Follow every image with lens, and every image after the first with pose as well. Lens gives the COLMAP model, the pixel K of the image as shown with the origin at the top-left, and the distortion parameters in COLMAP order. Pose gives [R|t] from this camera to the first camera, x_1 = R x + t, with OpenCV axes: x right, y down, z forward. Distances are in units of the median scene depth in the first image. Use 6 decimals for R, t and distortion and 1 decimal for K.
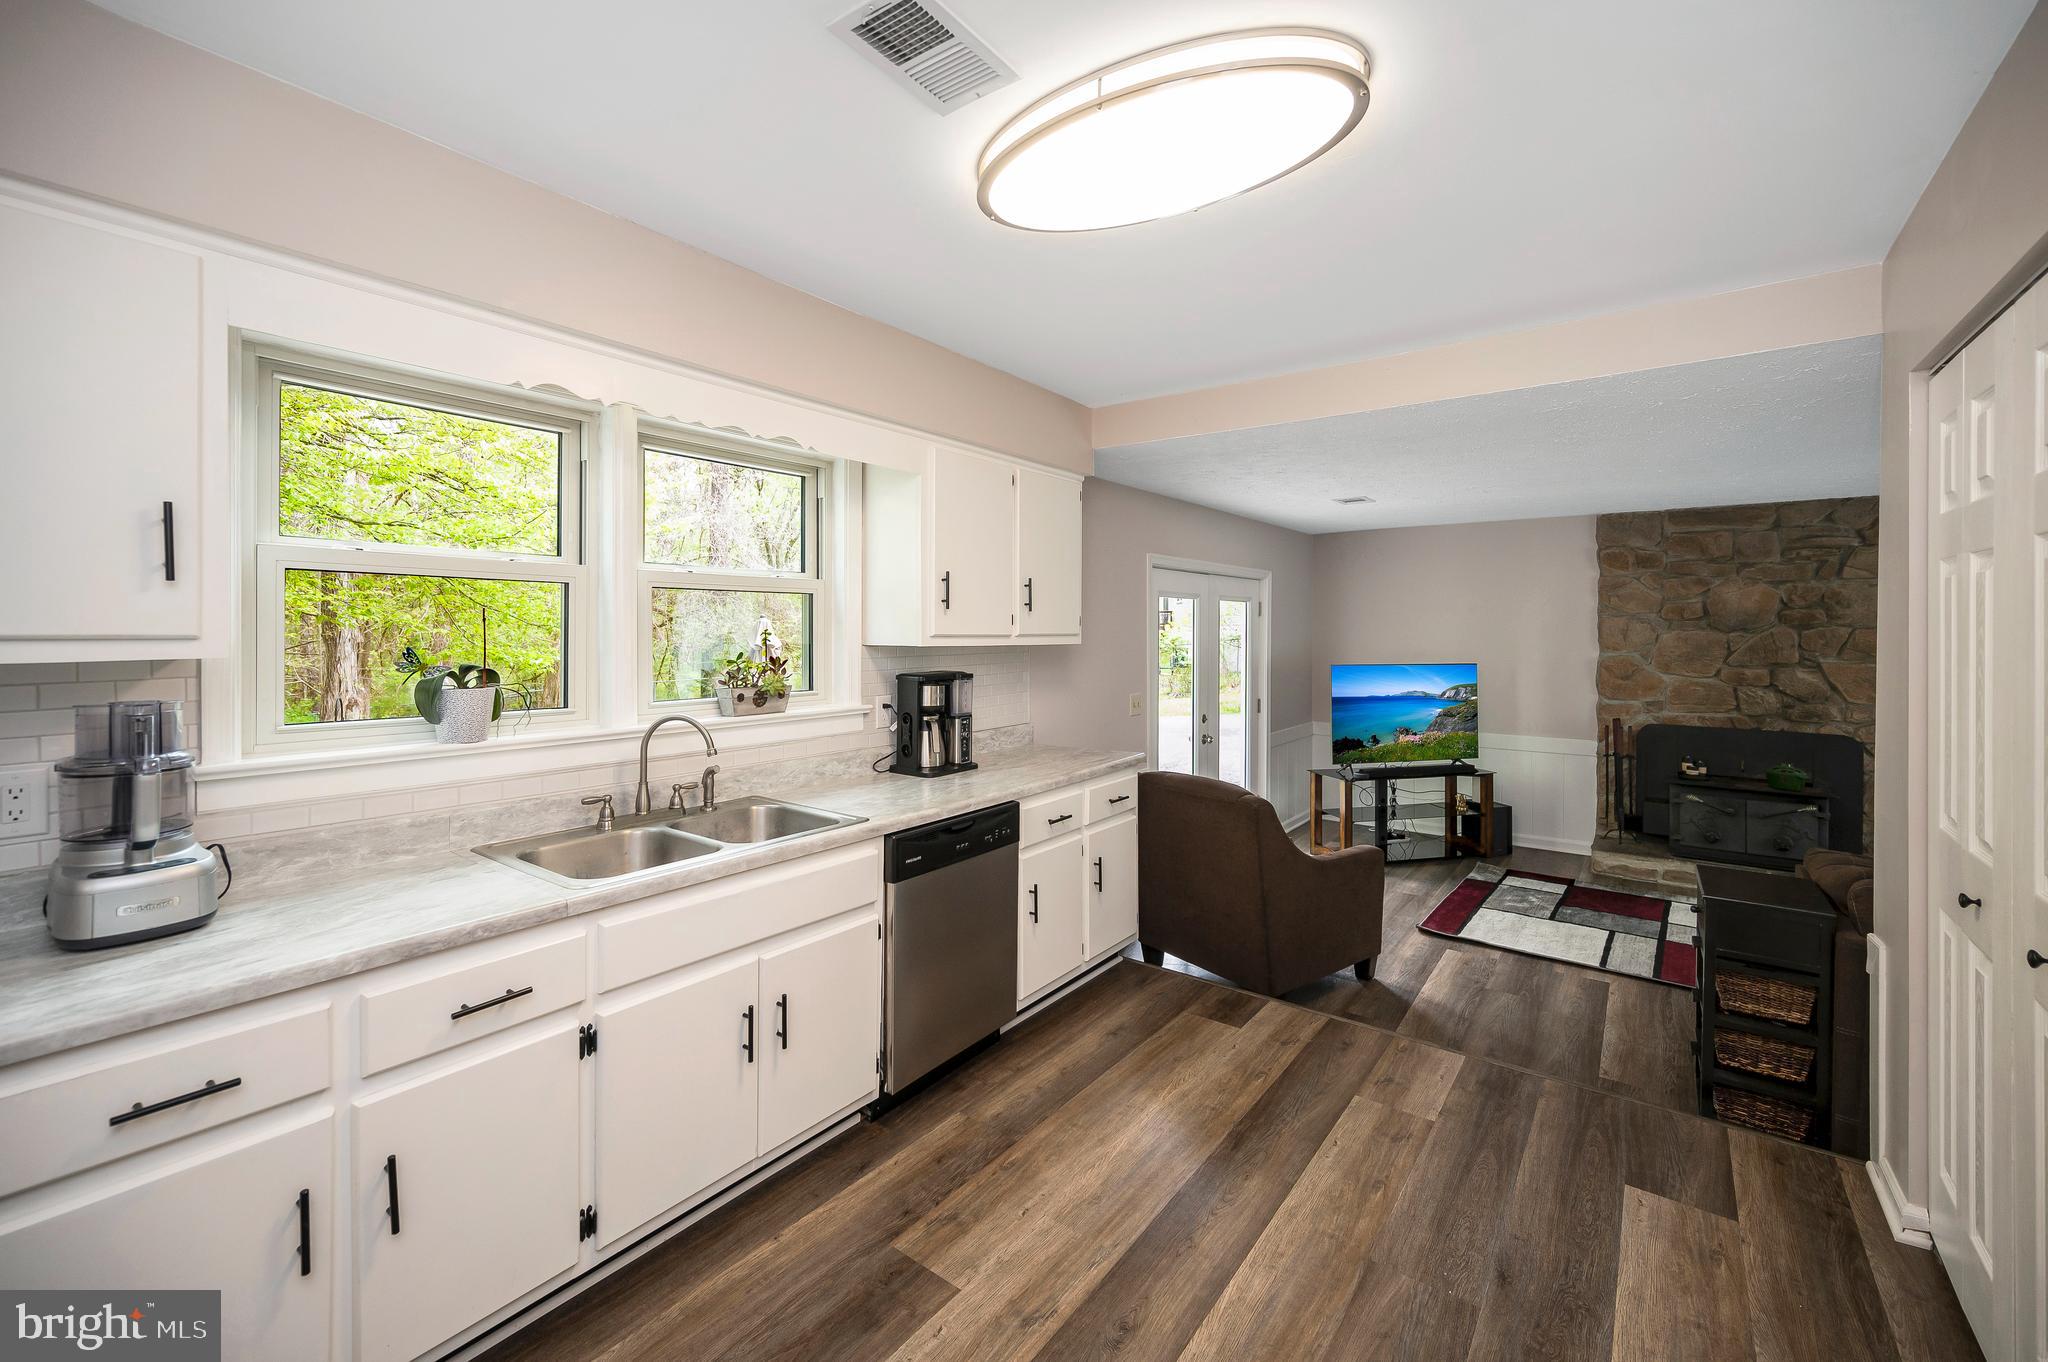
lens RADIAL K [[839.1, 0, 1023.5], [0, 839.1, 630.3], [0, 0, 1]] dist [0.000847, -0.000163]
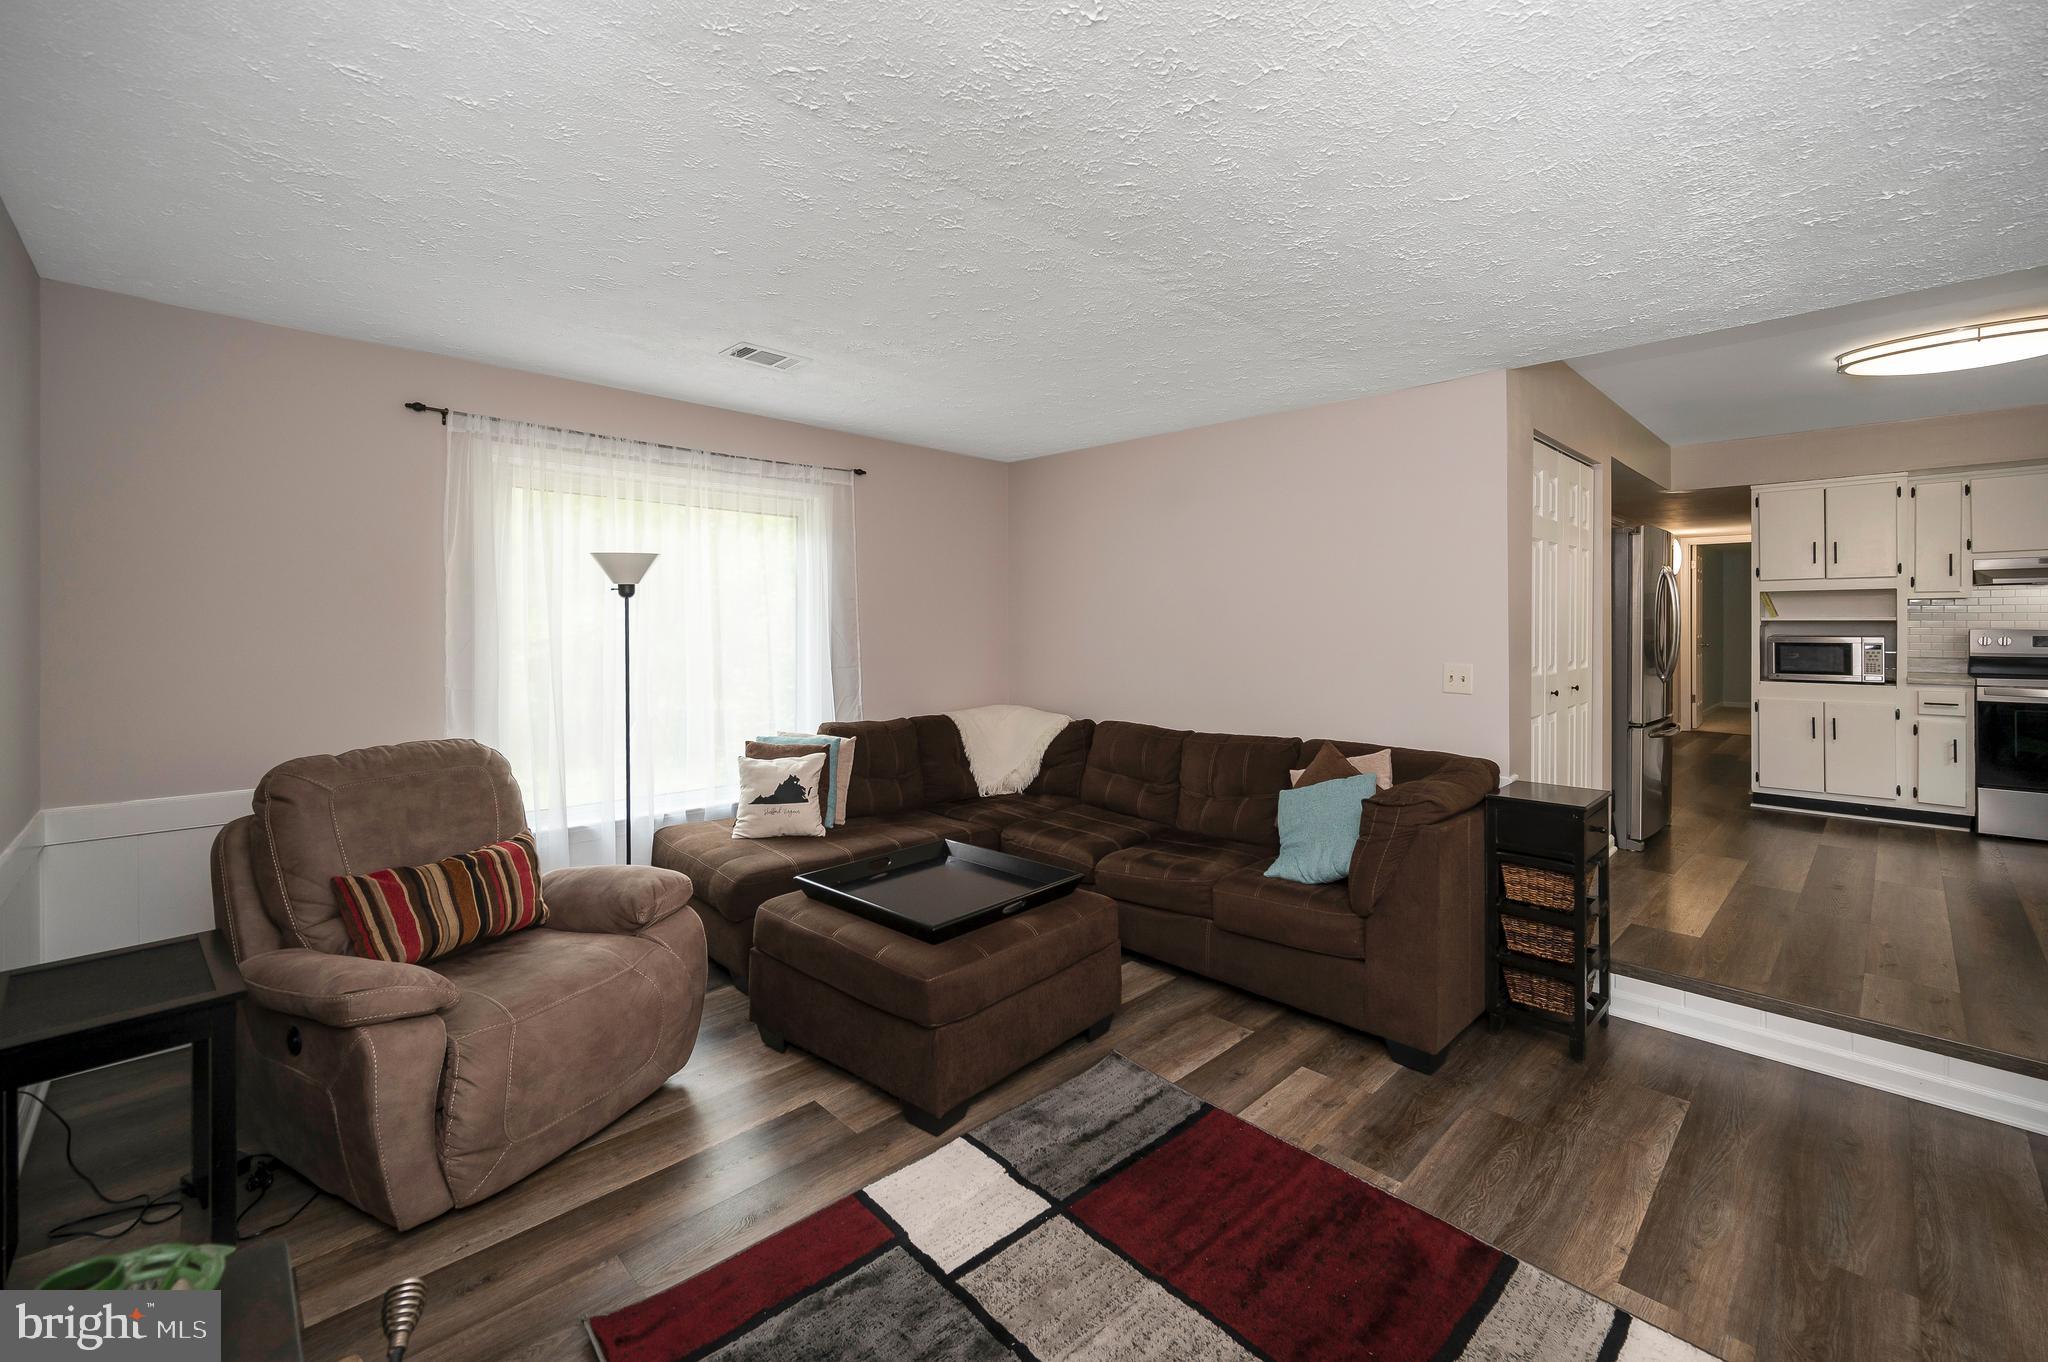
lens RADIAL K [[843.0, 0, 1018.3], [0, 843.0, 621.5], [0, 0, 1]] dist [-0.000190, 0.000179]
pose [[-0.987851, -0.001950, 0.155392, 1.257992], [-0.001243, 0.999988, 0.004646, 0.064510], [-0.155399, 0.004396, -0.987842, 1.993329]]
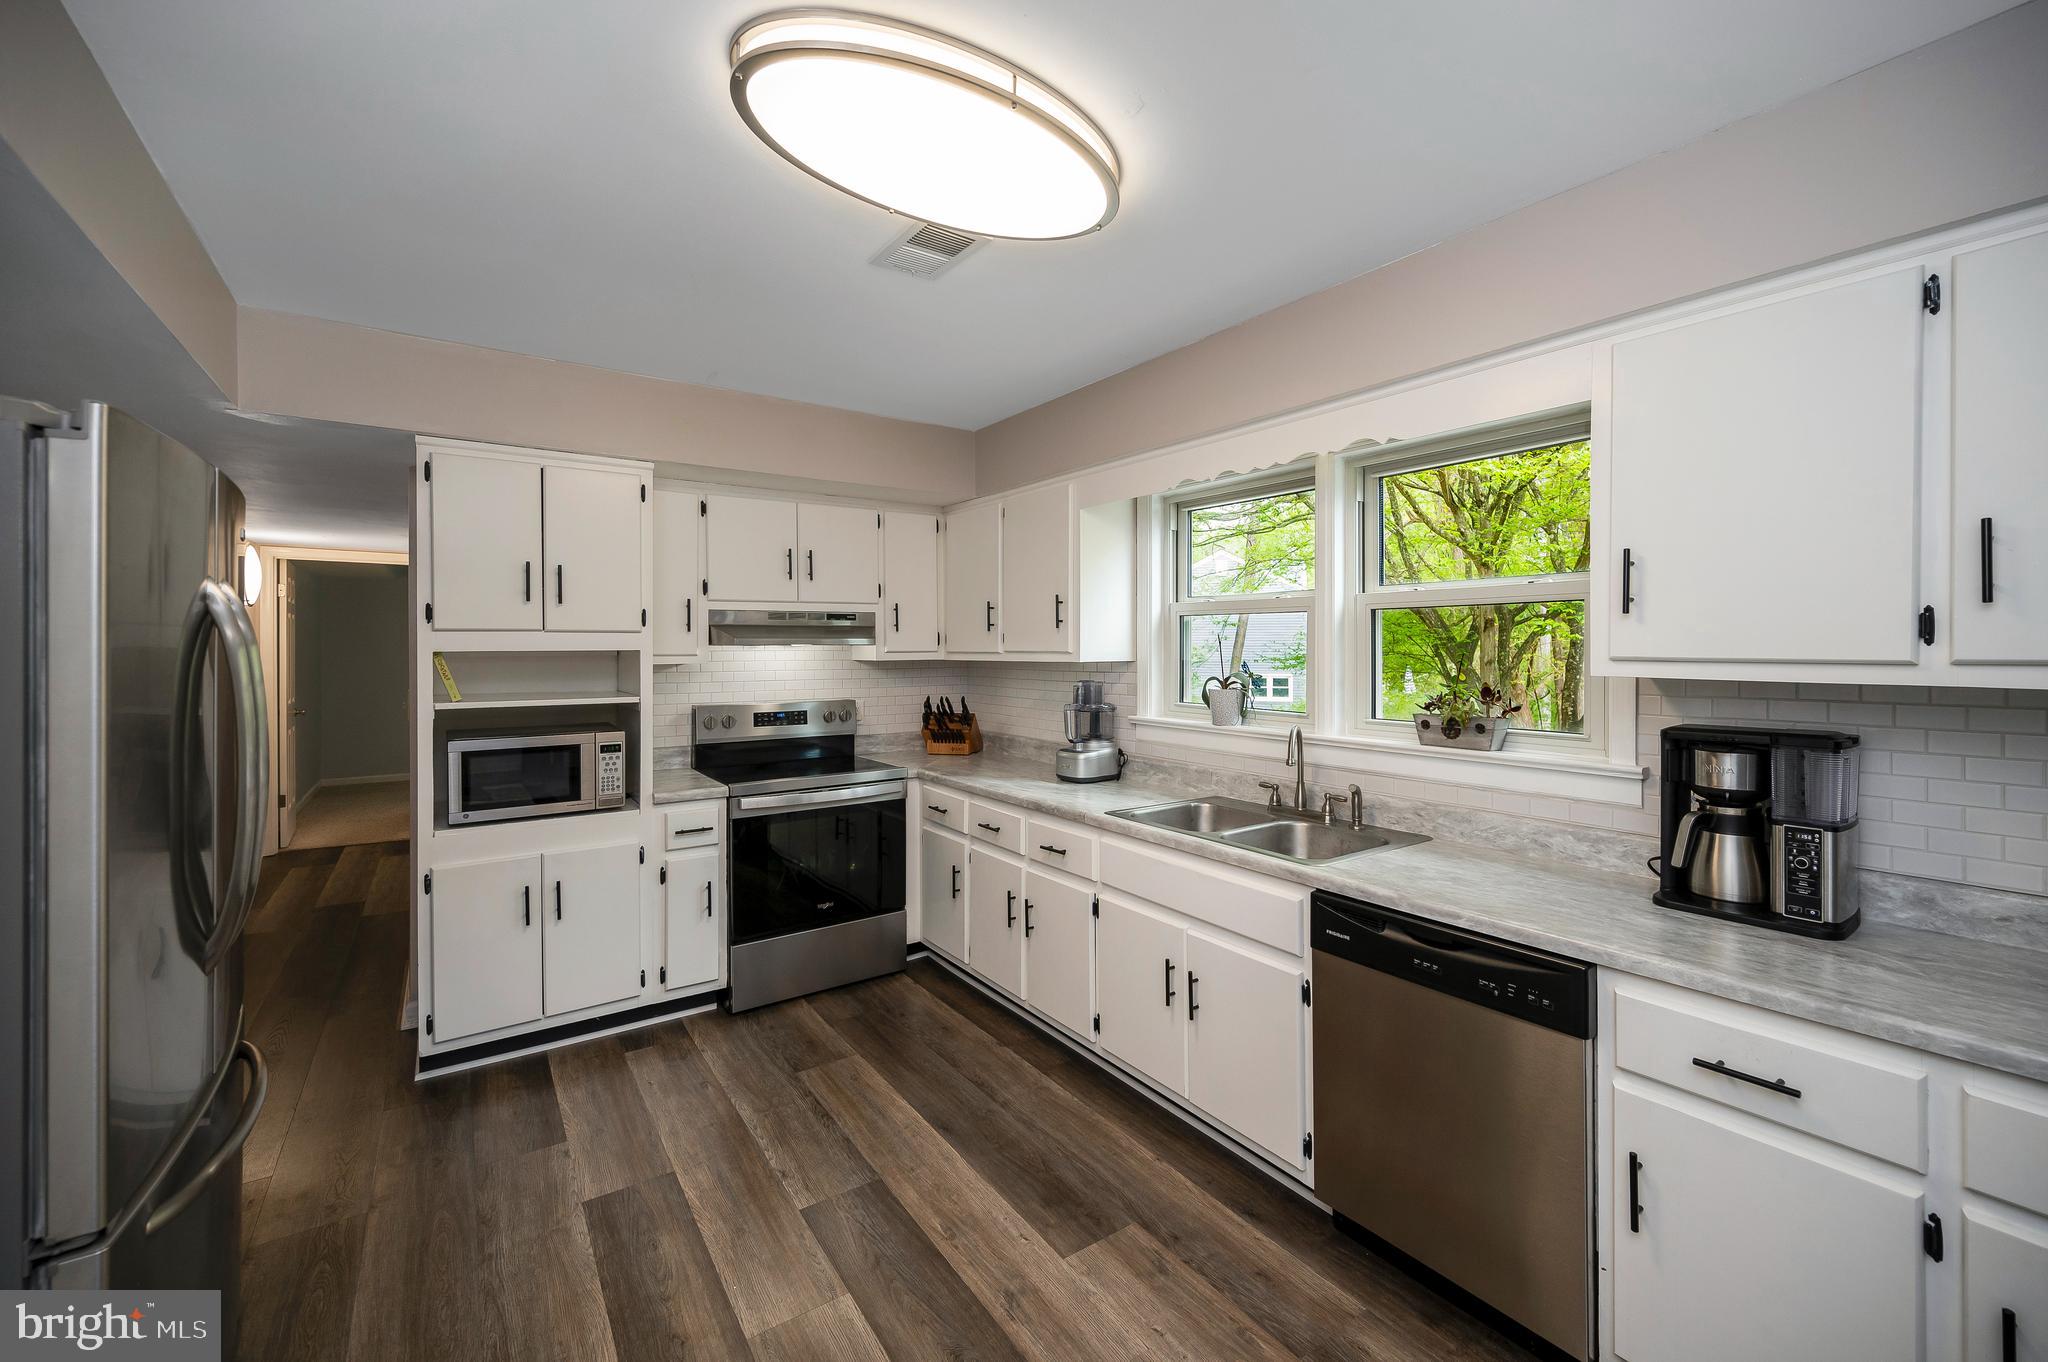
lens RADIAL K [[833.5, 0, 1031.0], [0, 833.5, 653.3], [0, 0, 1]] dist [-0.000306, -0.000035]
pose [[-0.307928, 0.002090, -0.951407, 0.595341], [-0.002859, 0.999991, 0.003122, 0.001799], [0.951405, 0.003681, -0.307919, 0.800522]]
